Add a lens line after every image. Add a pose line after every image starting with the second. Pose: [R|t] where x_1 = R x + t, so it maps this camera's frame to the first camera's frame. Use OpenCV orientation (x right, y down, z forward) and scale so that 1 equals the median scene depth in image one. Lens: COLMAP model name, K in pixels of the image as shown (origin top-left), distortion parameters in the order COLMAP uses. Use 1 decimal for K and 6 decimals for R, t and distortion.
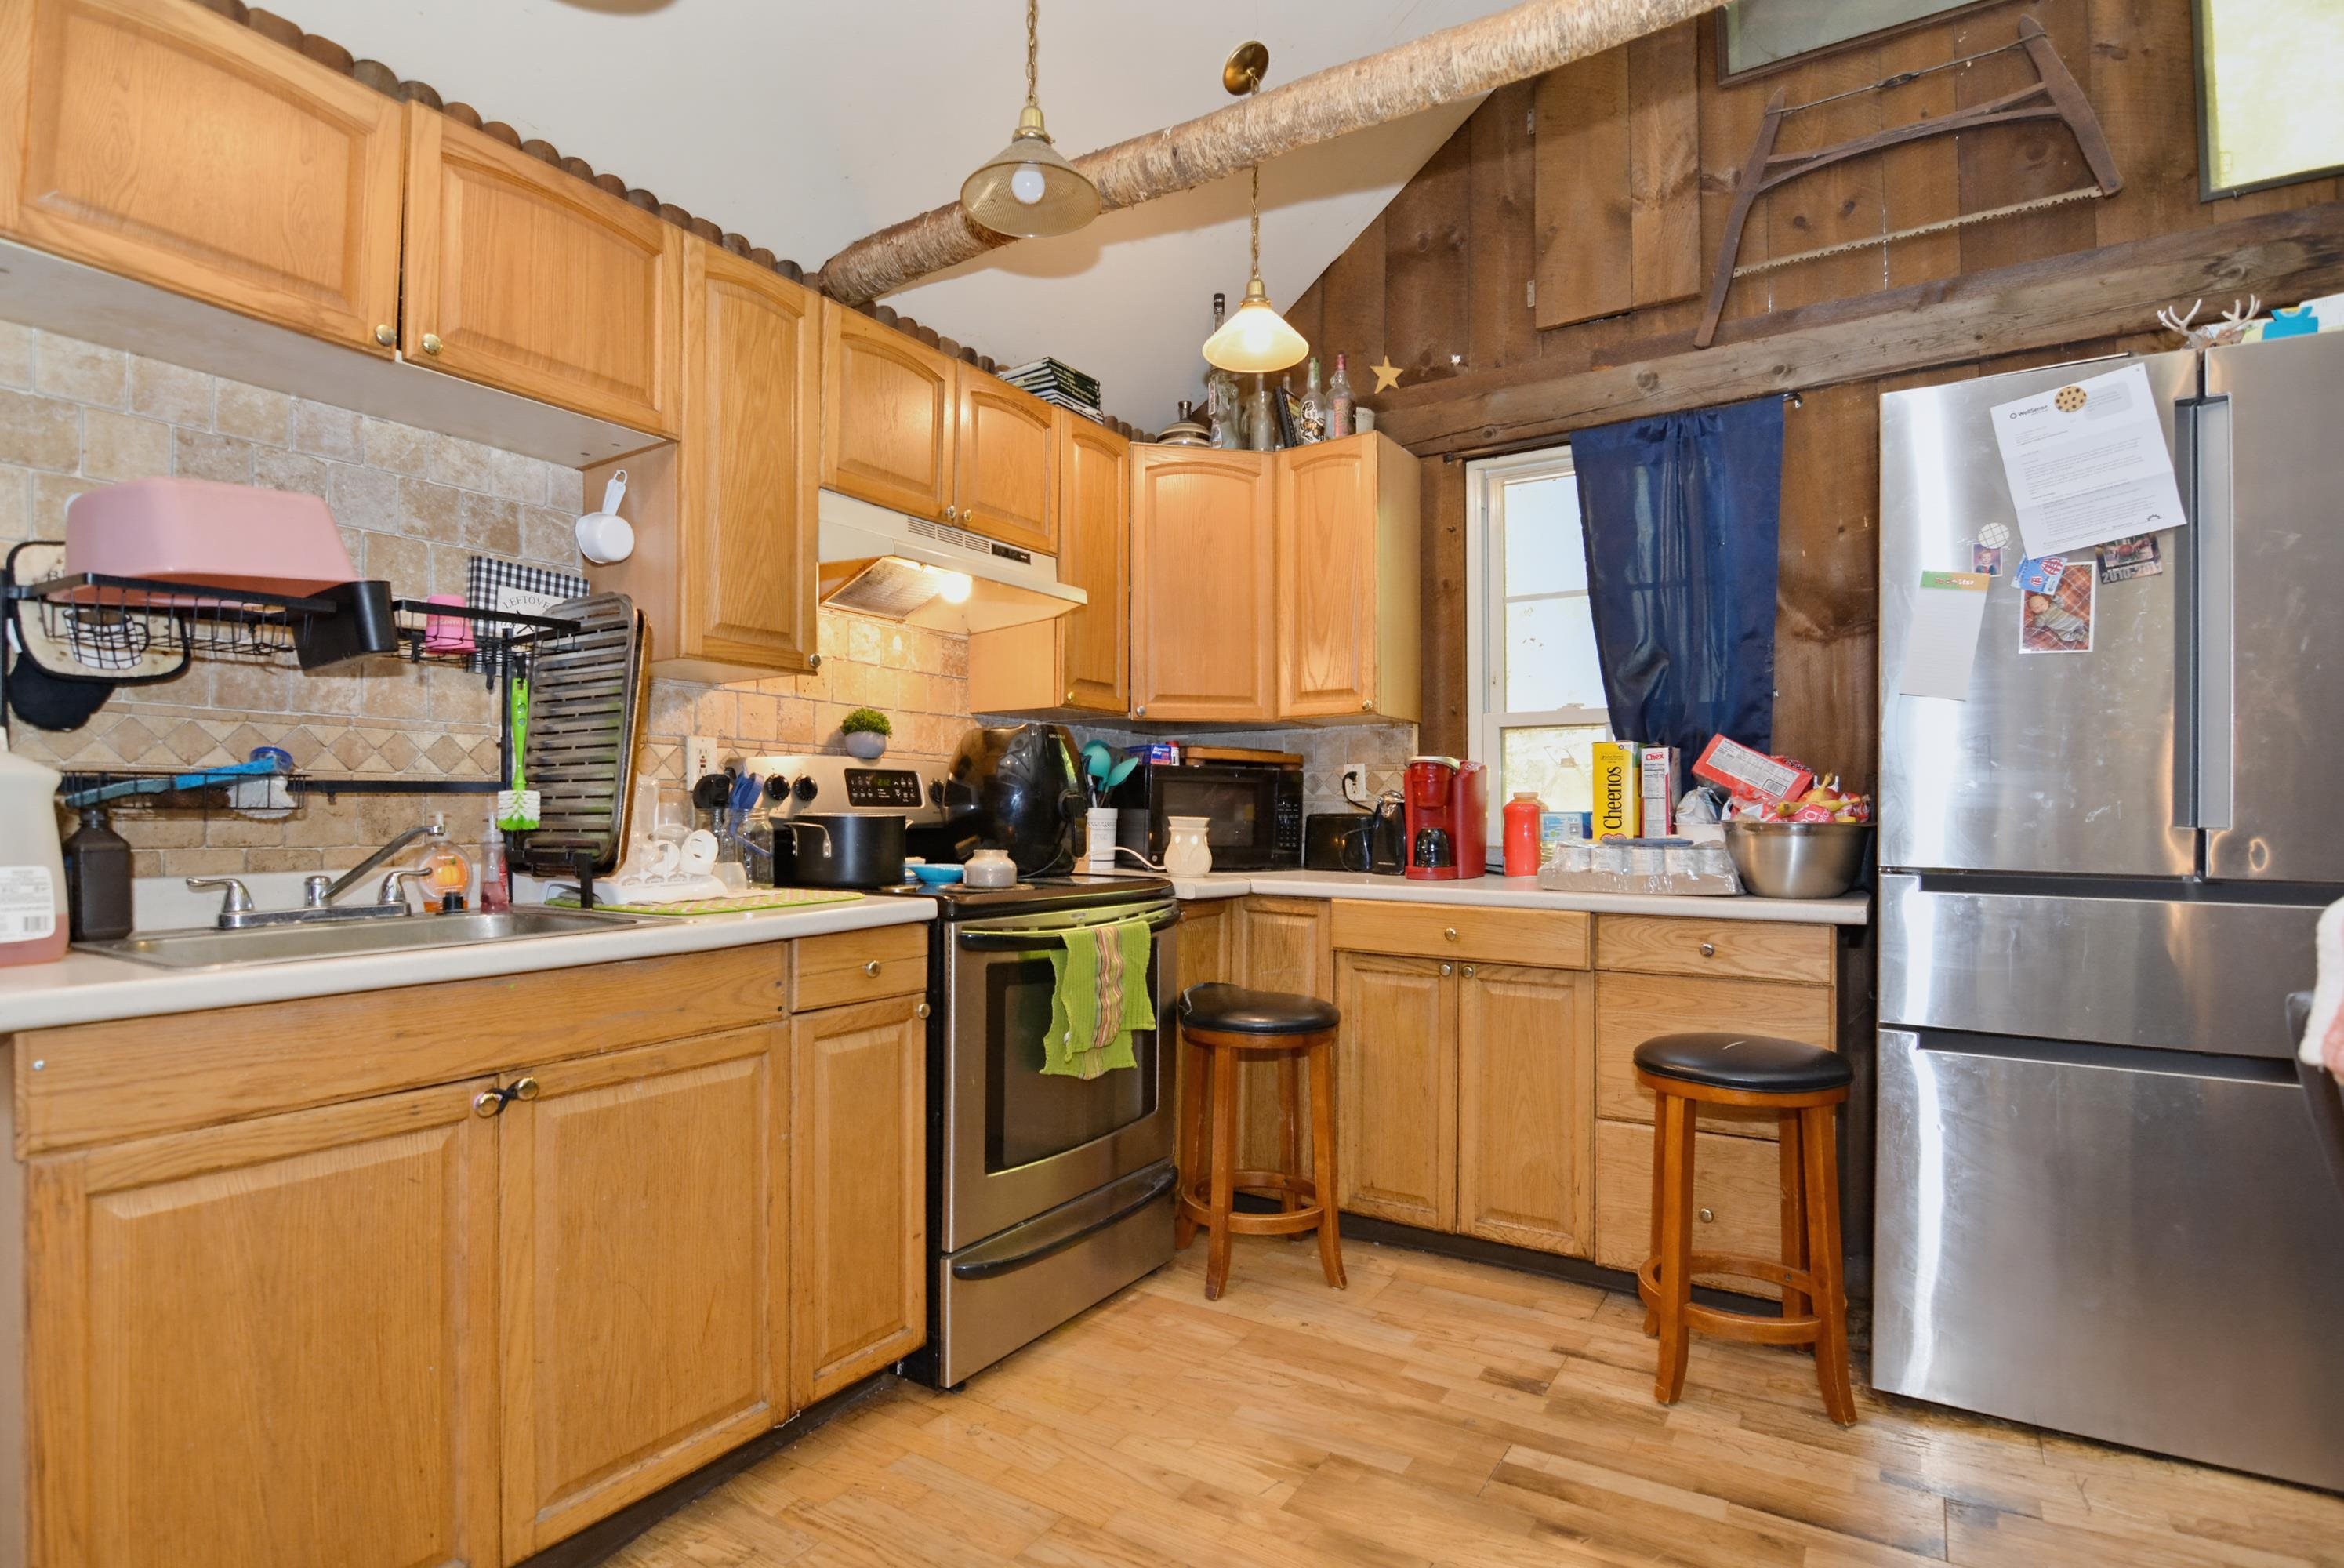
lens RADIAL K [[1171.2, 0, 1192.0], [0, 1171.2, 797.1], [0, 0, 1]] dist [-0.006180, -0.002293]
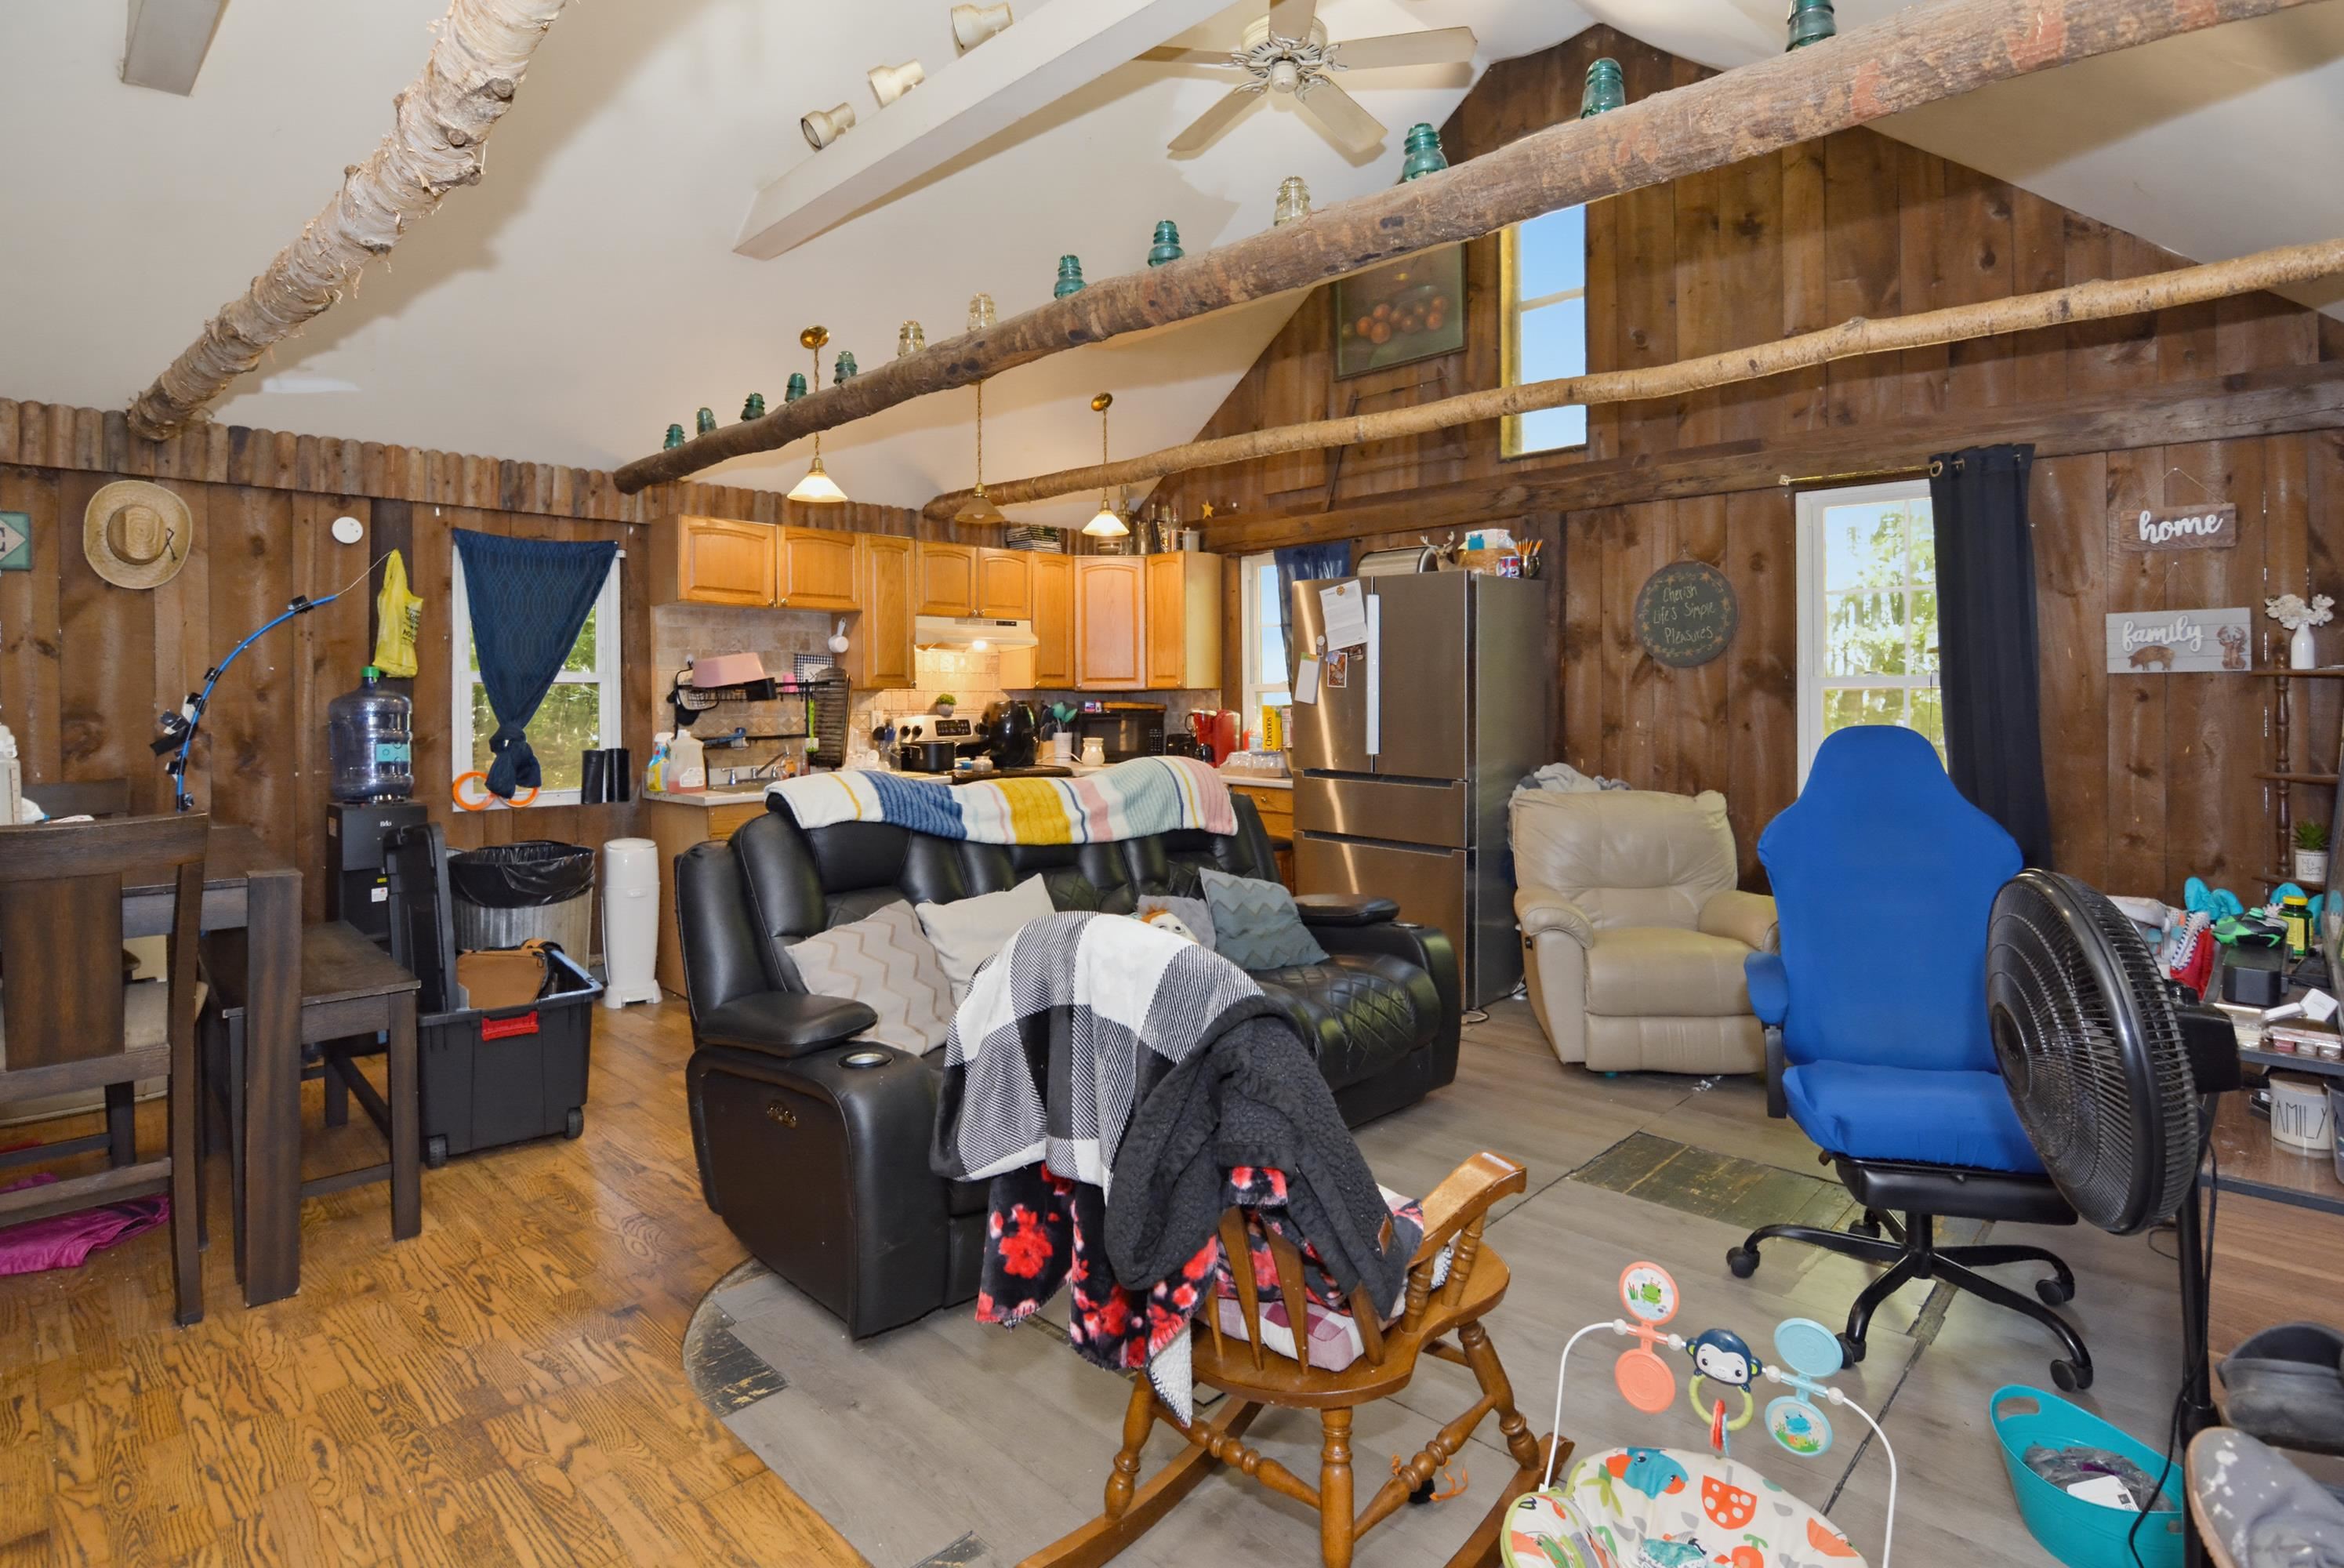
lens RADIAL K [[1171.2, 0, 1184.1], [0, 1171.2, 689.2], [0, 0, 1]] dist [-0.006180, -0.002293]
pose [[0.978717, -0.008334, -0.205048, 0.740290], [0.011858, 0.999802, 0.015964, -0.129107], [0.204874, -0.018056, 0.978622, -1.321577]]
